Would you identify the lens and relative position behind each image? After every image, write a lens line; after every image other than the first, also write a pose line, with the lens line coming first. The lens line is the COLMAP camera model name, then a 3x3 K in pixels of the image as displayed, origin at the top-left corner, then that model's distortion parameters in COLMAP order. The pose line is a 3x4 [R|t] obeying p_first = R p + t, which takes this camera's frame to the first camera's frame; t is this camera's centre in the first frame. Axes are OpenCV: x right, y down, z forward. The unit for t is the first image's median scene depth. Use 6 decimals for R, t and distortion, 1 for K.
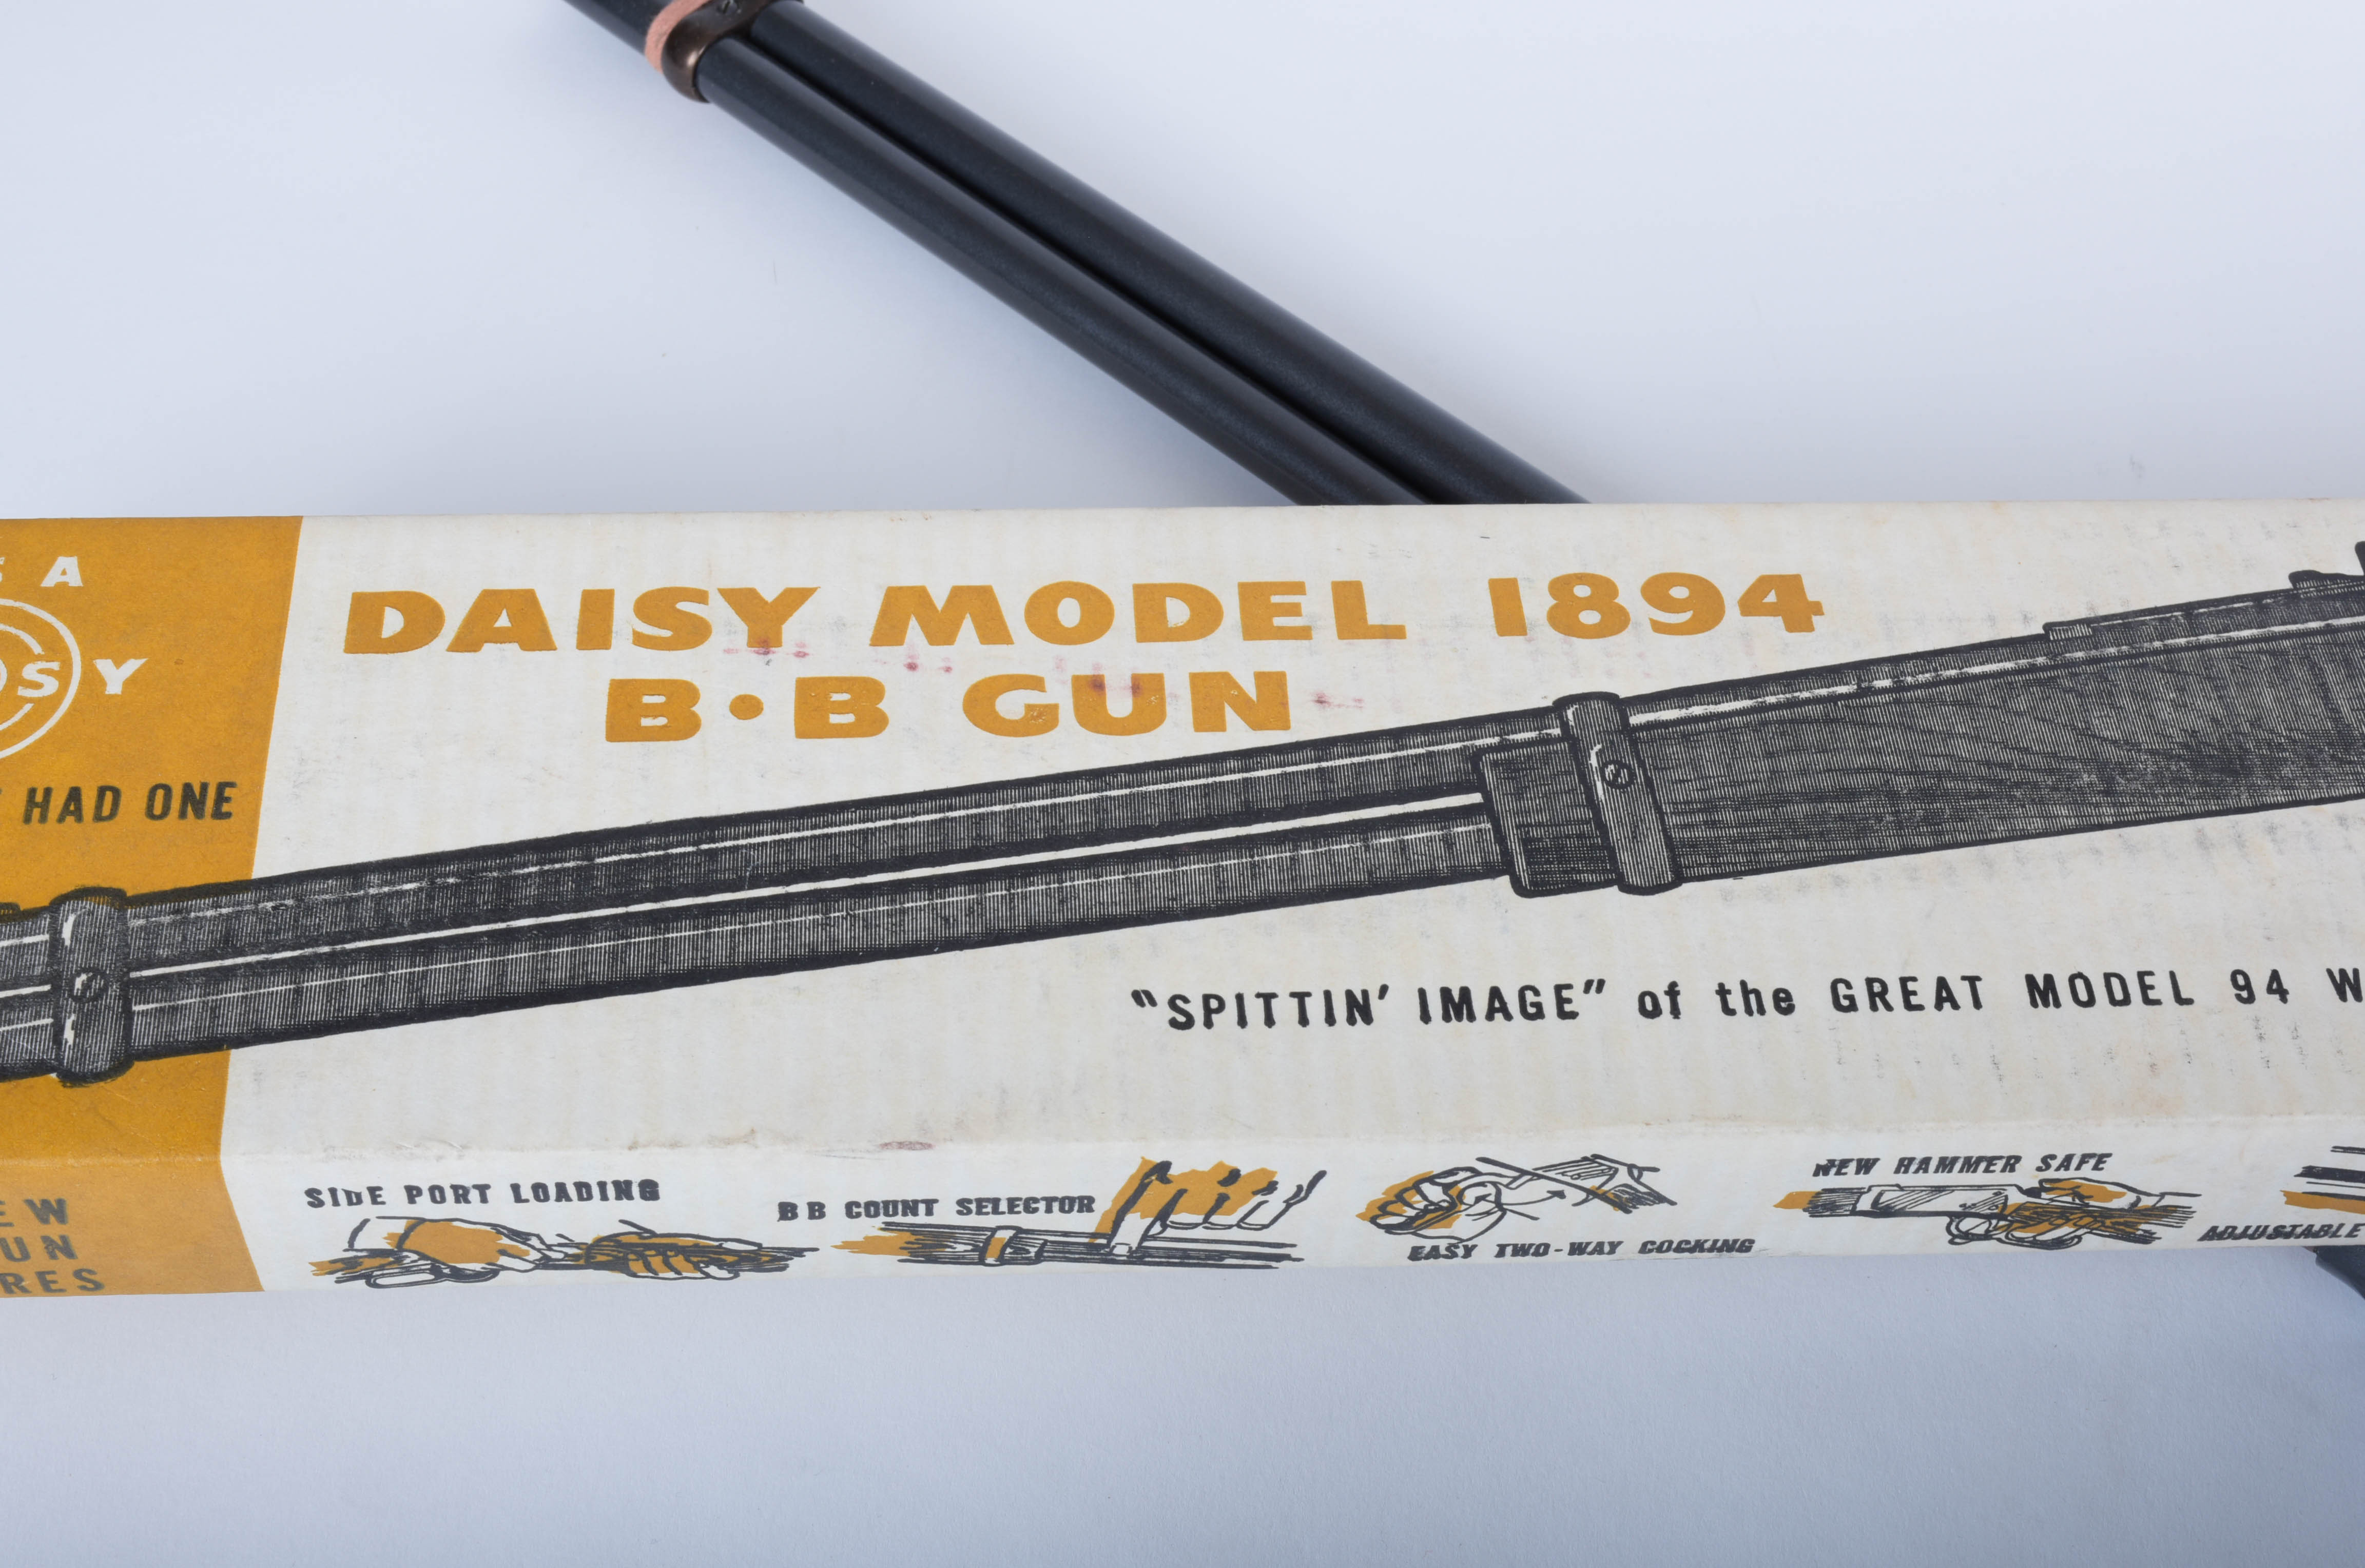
lens RADIAL K [[3601.4, 0, 1182.5], [0, 3601.4, 784.0], [0, 0, 1]] dist [-0.017099, 0.006114]
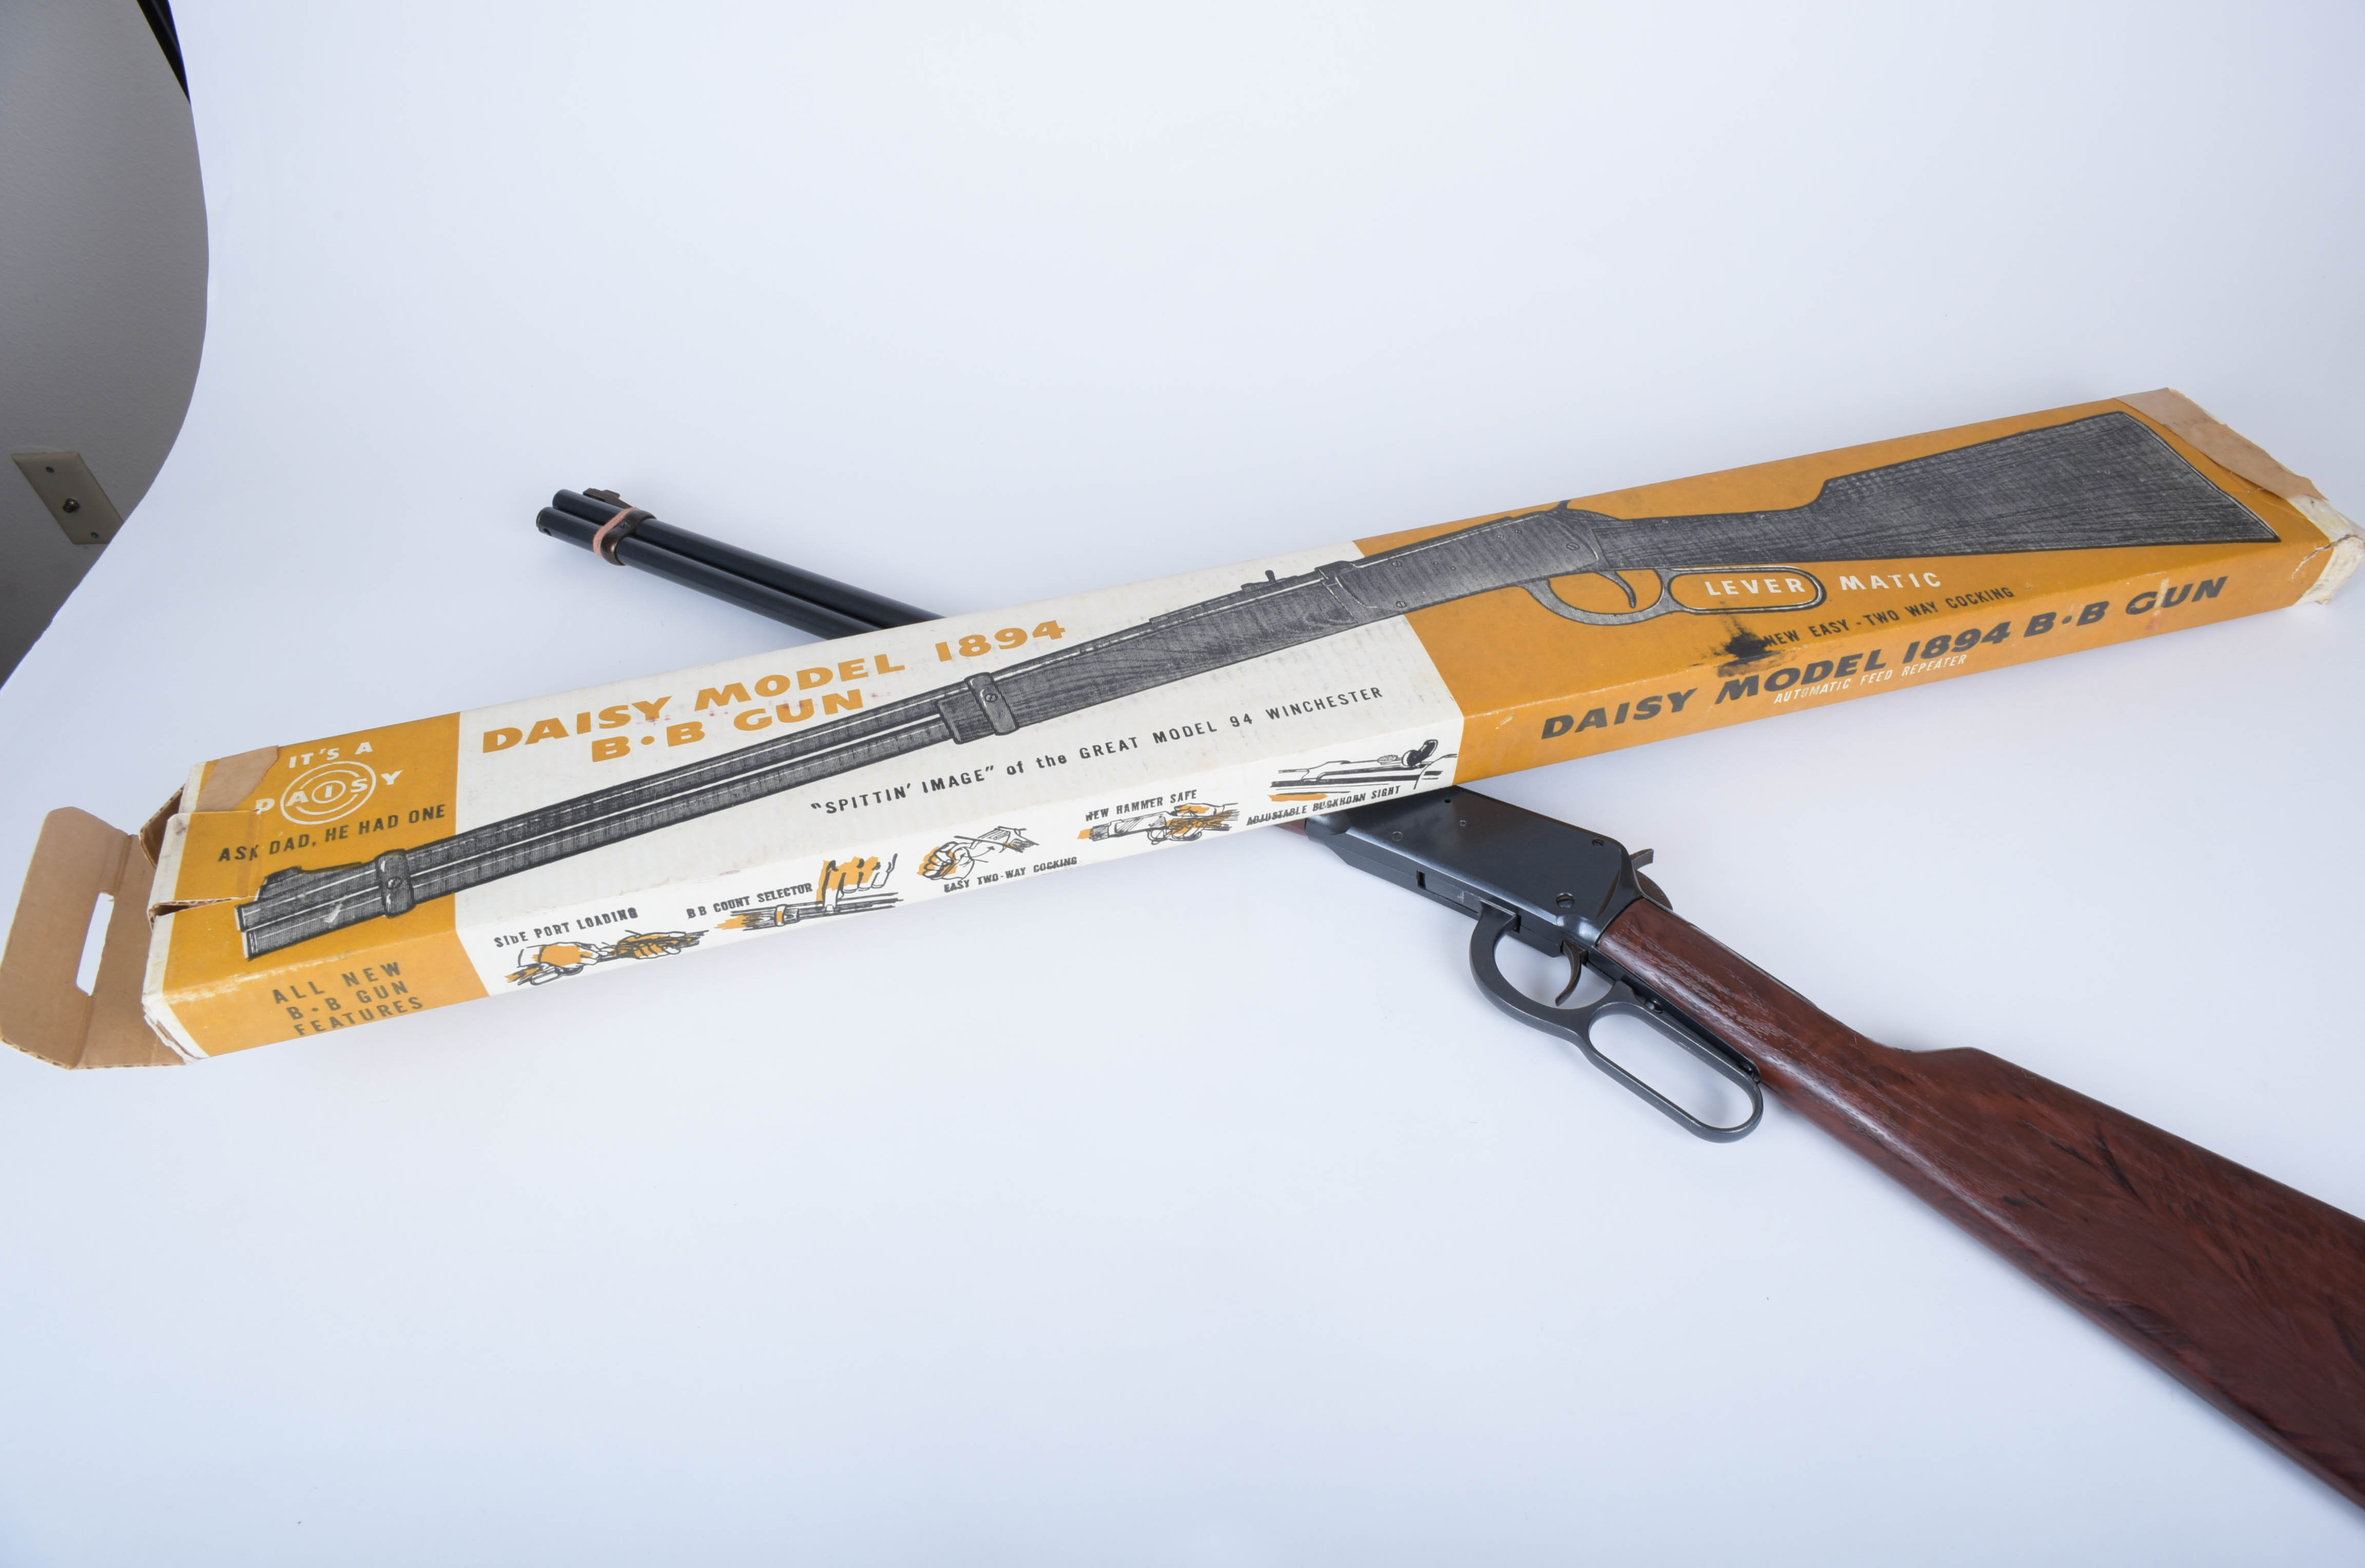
lens RADIAL K [[1704.8, 0, 1182.5], [0, 1704.8, 784.0], [0, 0, 1]] dist [-0.006112, -0.000033]
pose [[0.971995, -0.204461, 0.115852, 0.103388], [0.216022, 0.971465, -0.097934, 0.214891], [-0.092522, 0.120218, 0.988427, -0.226266]]
